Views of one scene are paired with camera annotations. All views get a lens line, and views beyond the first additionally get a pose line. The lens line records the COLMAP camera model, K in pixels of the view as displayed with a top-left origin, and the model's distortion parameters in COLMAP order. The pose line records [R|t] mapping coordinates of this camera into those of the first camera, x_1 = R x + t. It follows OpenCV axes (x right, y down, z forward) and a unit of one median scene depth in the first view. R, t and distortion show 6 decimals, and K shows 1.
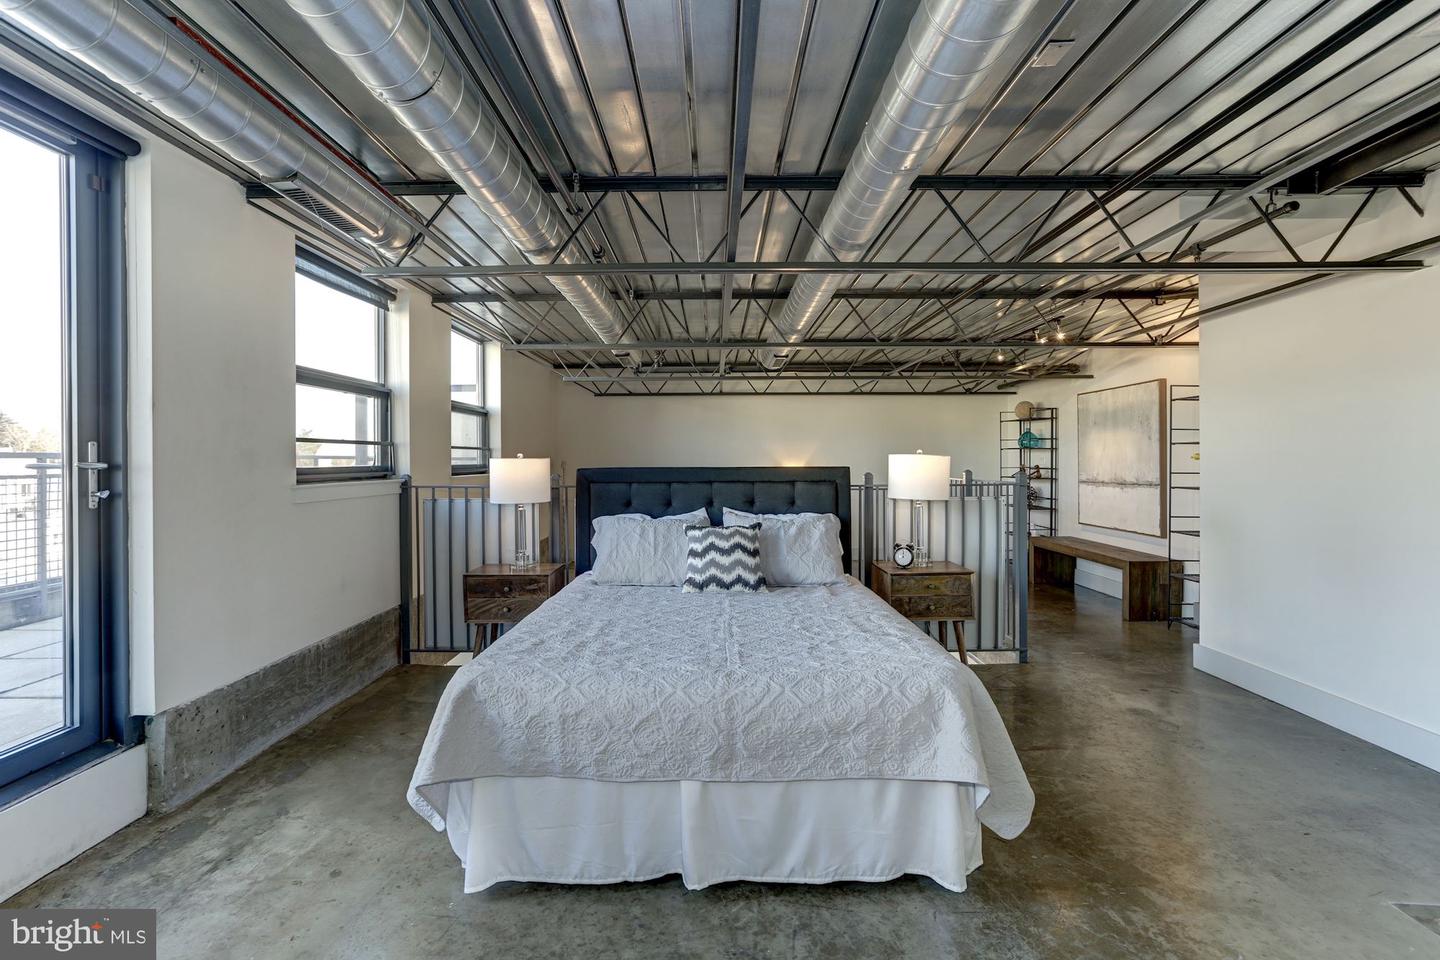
lens RADIAL K [[697.9, 0, 705.1], [0, 697.9, 451.4], [0, 0, 1]] dist [-0.061806, 0.041272]
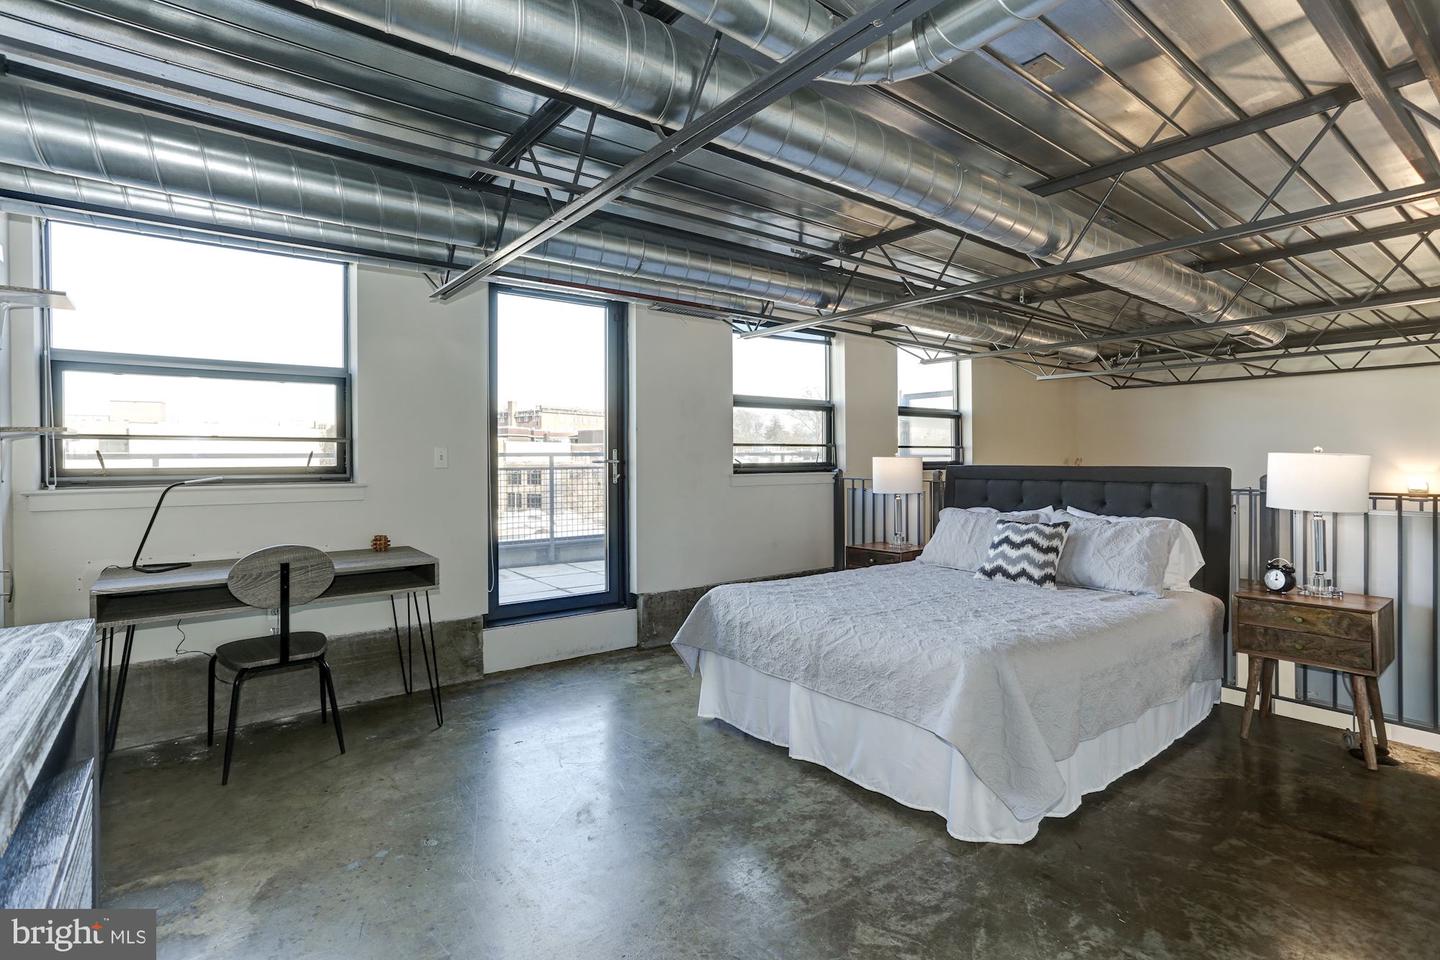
lens RADIAL K [[697.9, 0, 705.1], [0, 697.9, 451.4], [0, 0, 1]] dist [-0.061806, 0.041272]
pose [[0.613740, -0.004549, -0.789495, 0.575160], [0.009664, 0.999952, 0.001751, -0.006007], [0.789449, -0.008704, 0.613755, -0.018107]]
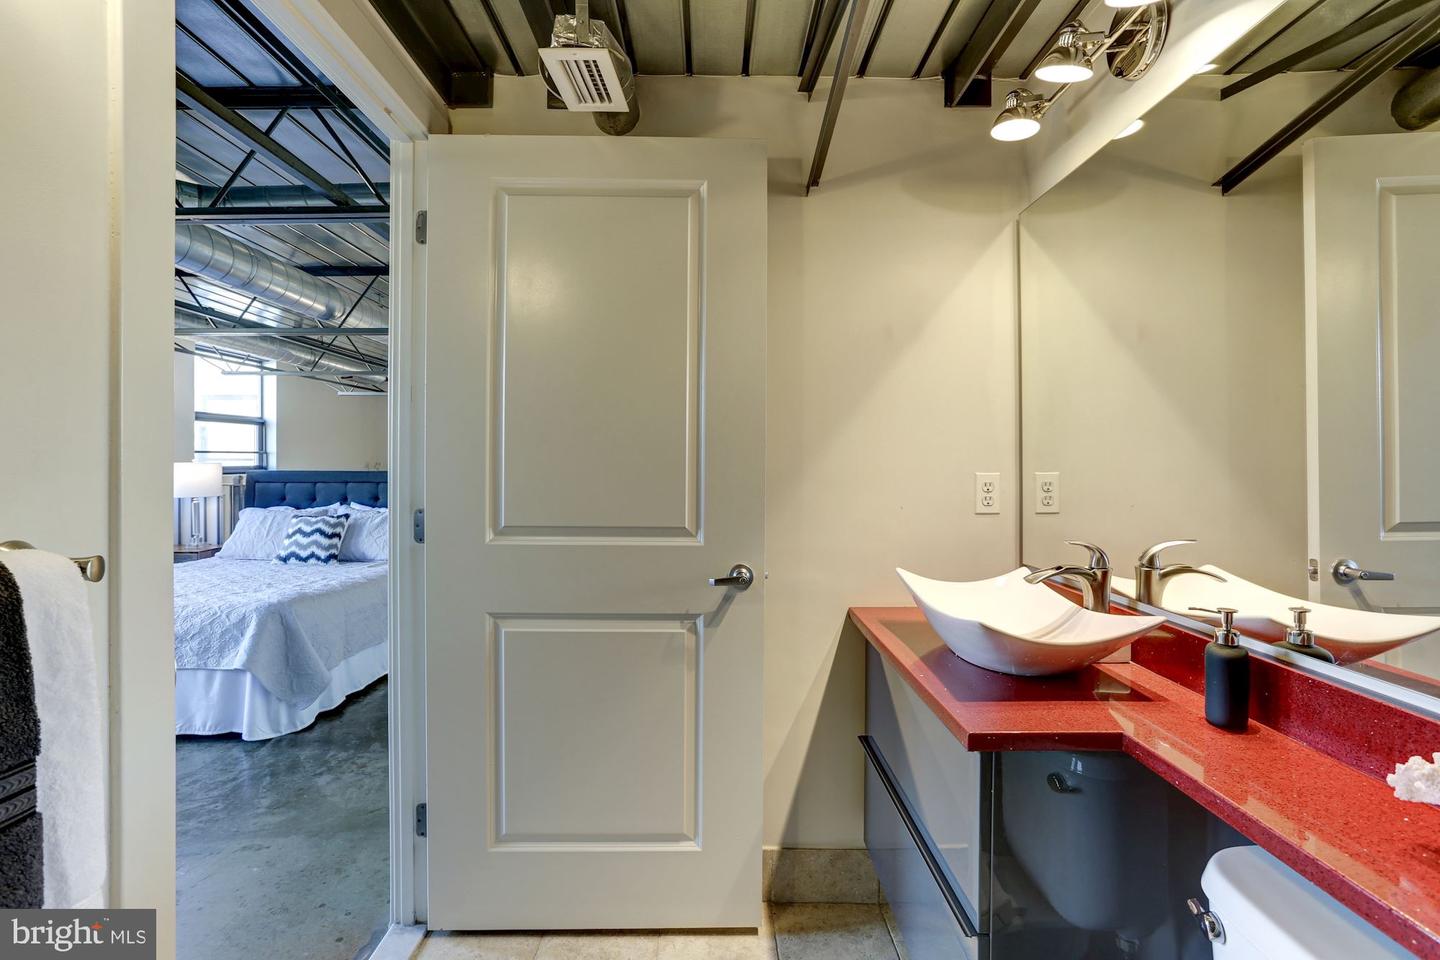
lens RADIAL K [[707.5, 0, 714.0], [0, 707.5, 463.7], [0, 0, 1]] dist [-0.073512, 0.045376]
pose [[0.999904, 0.008242, 0.011135, 0.803145], [-0.008422, 0.999833, 0.016226, -0.019965], [-0.011000, -0.016319, 0.999806, -0.339570]]
